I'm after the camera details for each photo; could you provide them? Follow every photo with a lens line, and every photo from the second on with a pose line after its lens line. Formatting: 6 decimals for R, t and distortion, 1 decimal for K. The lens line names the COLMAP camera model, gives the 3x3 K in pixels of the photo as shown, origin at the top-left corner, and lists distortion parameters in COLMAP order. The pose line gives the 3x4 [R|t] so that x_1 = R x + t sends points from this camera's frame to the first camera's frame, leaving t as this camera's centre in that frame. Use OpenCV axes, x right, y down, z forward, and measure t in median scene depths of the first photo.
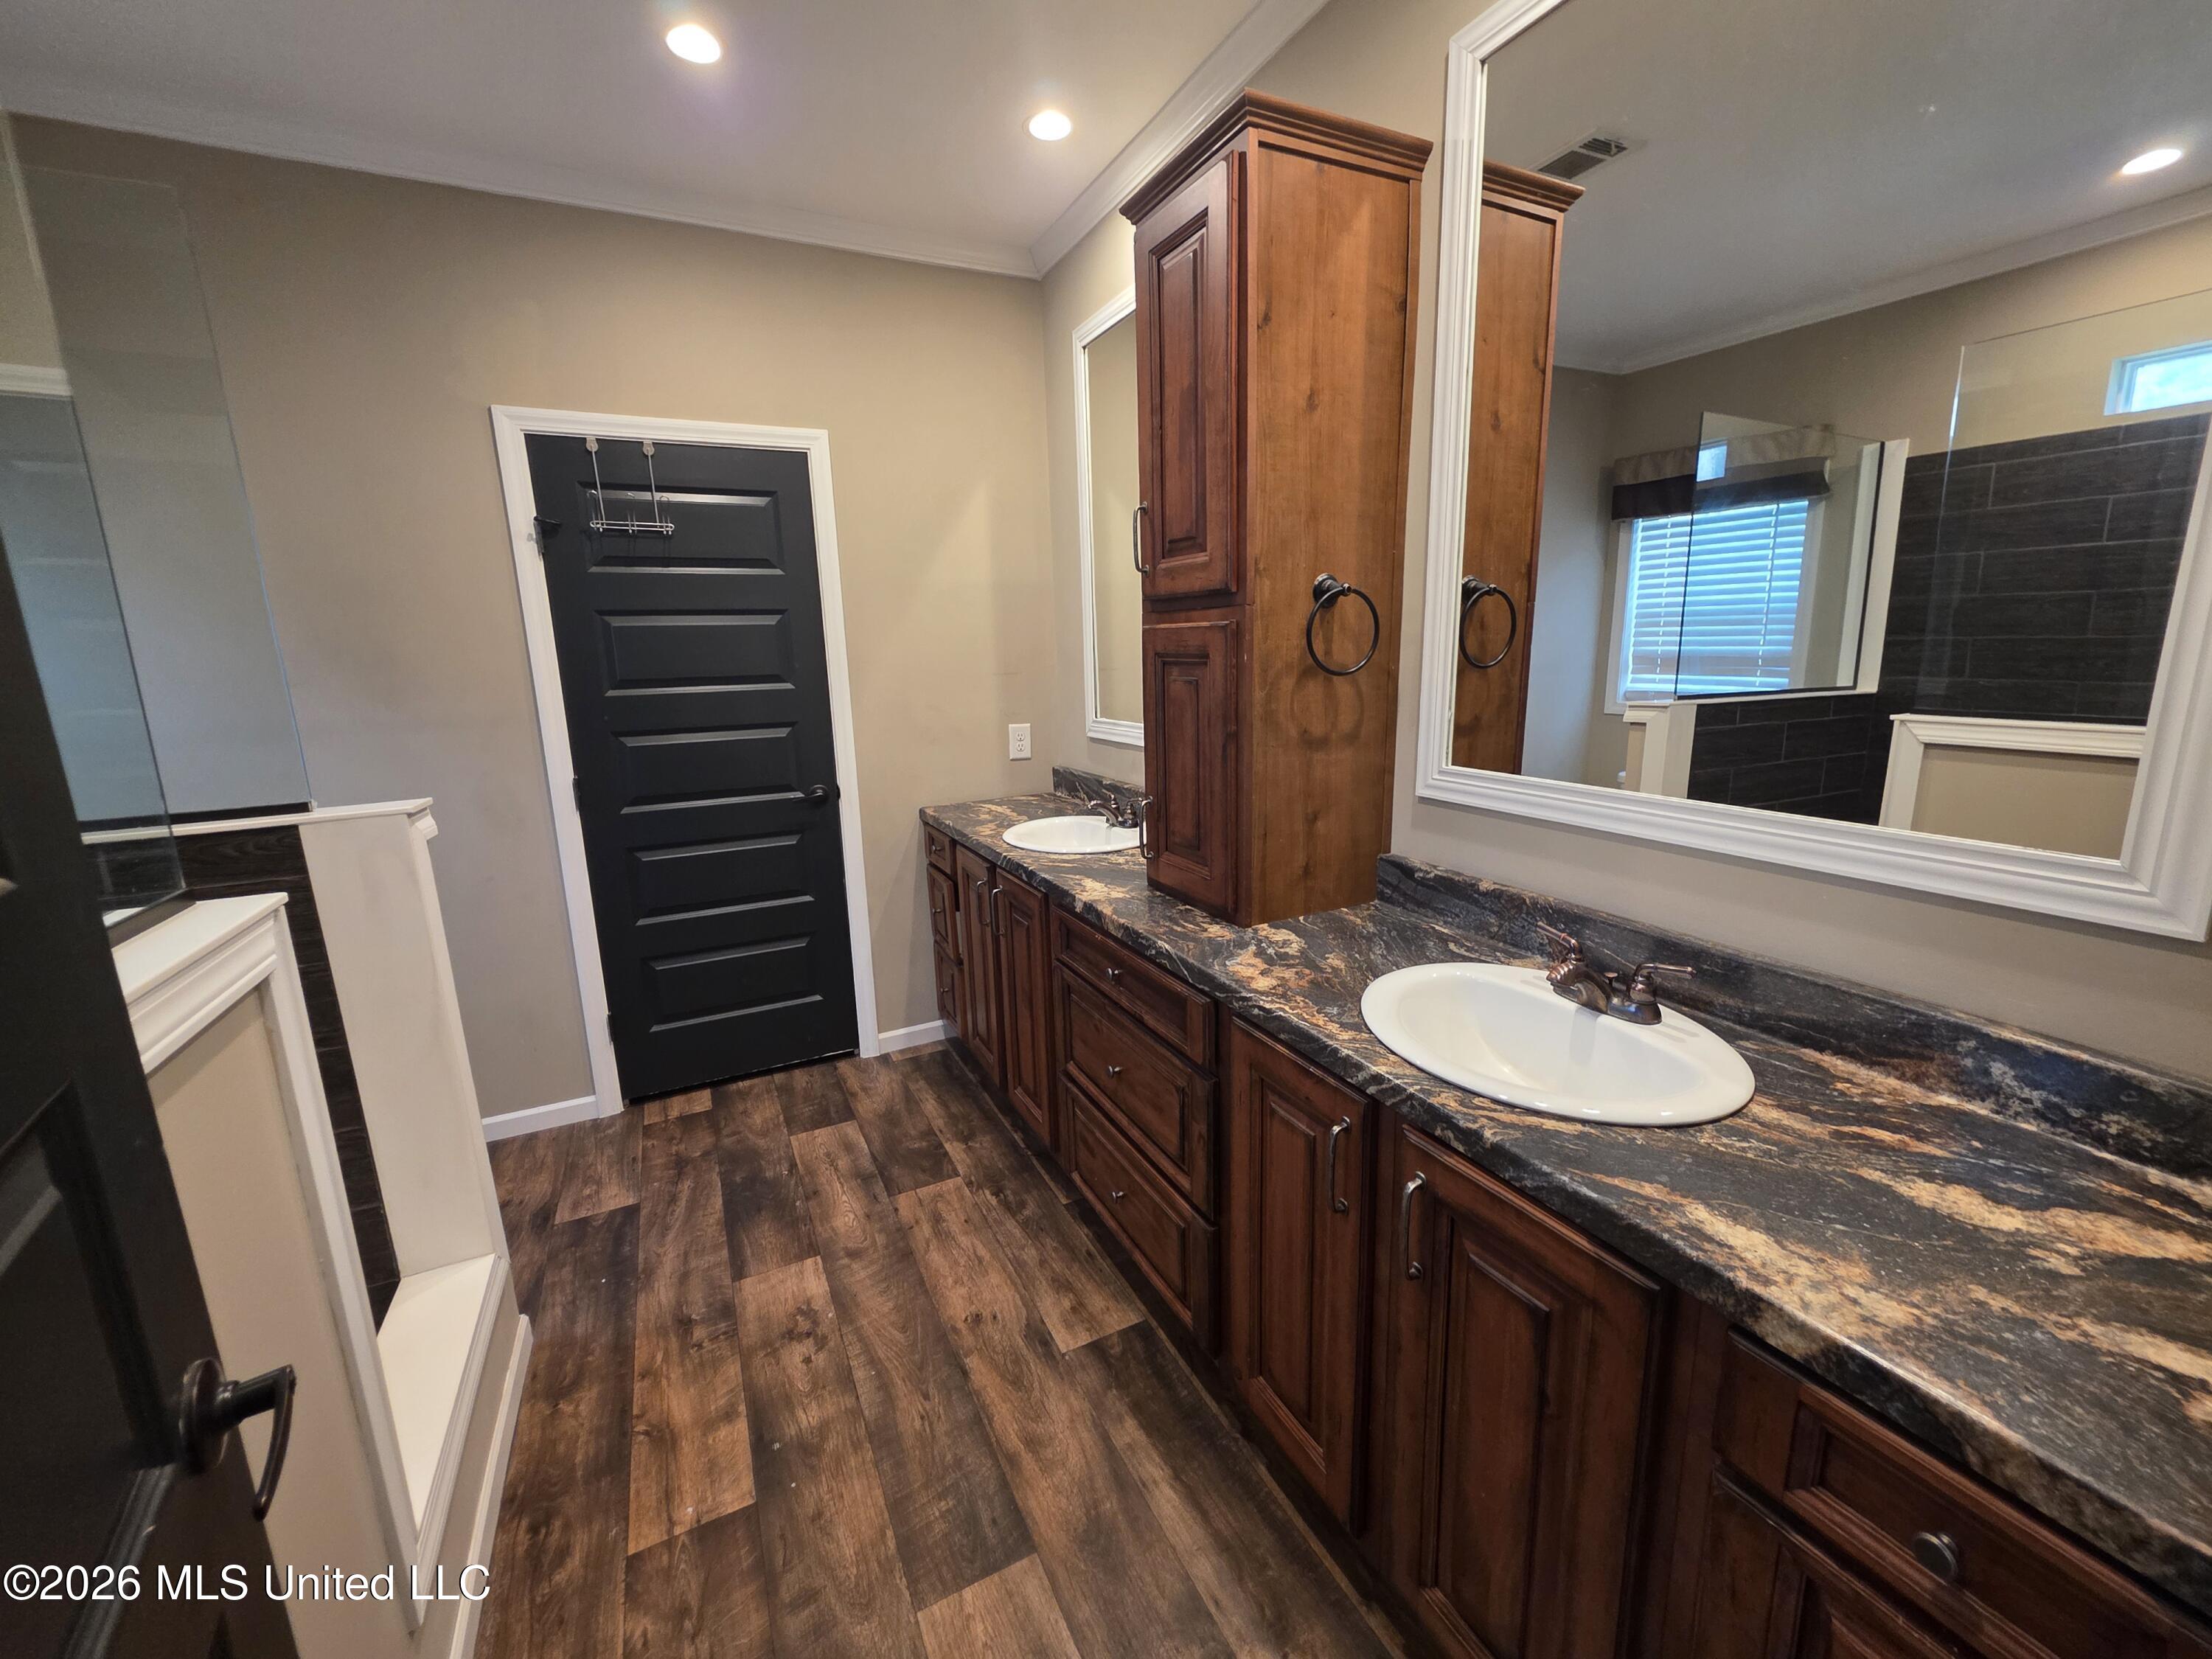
lens RADIAL K [[878.8, 0, 1093.6], [0, 878.8, 837.1], [0, 0, 1]] dist [0.006896, -0.001490]
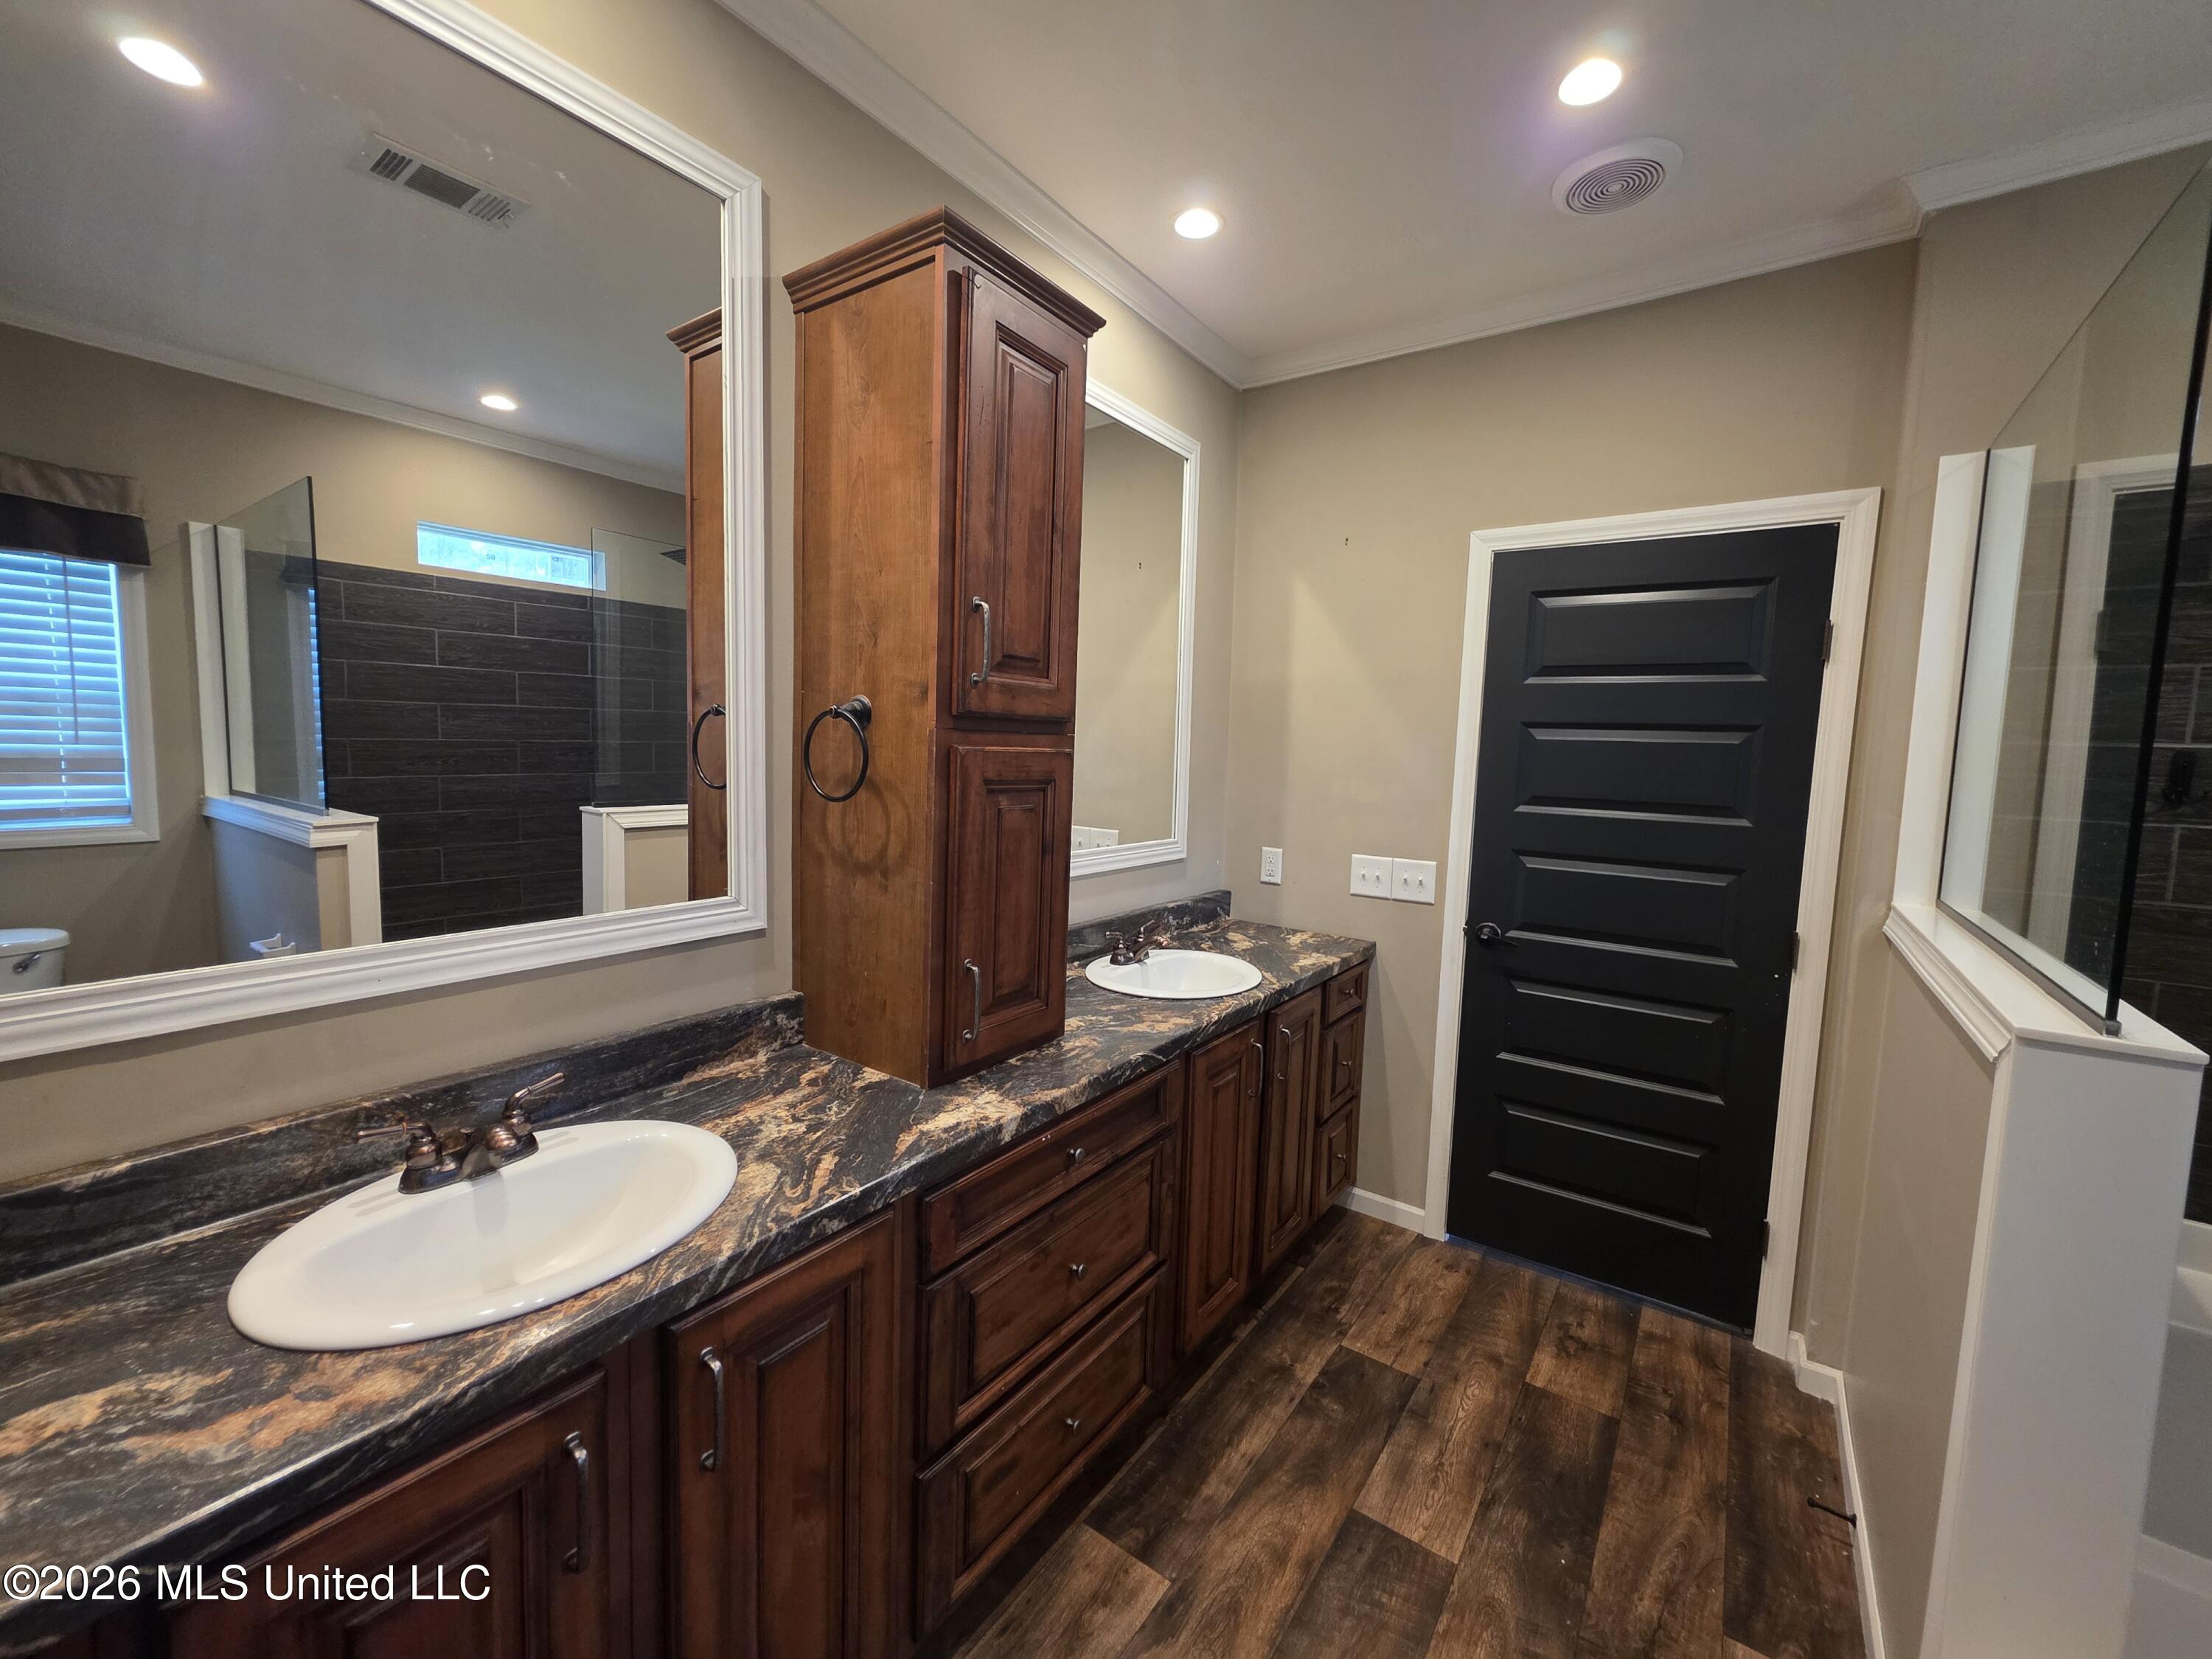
lens RADIAL K [[878.8, 0, 1122.2], [0, 878.8, 815.5], [0, 0, 1]] dist [0.006896, -0.001490]
pose [[-0.486404, -0.069639, 0.870954, -0.764449], [0.158183, 0.973328, 0.166165, -0.315743], [-0.859296, 0.218593, -0.462415, 1.374884]]
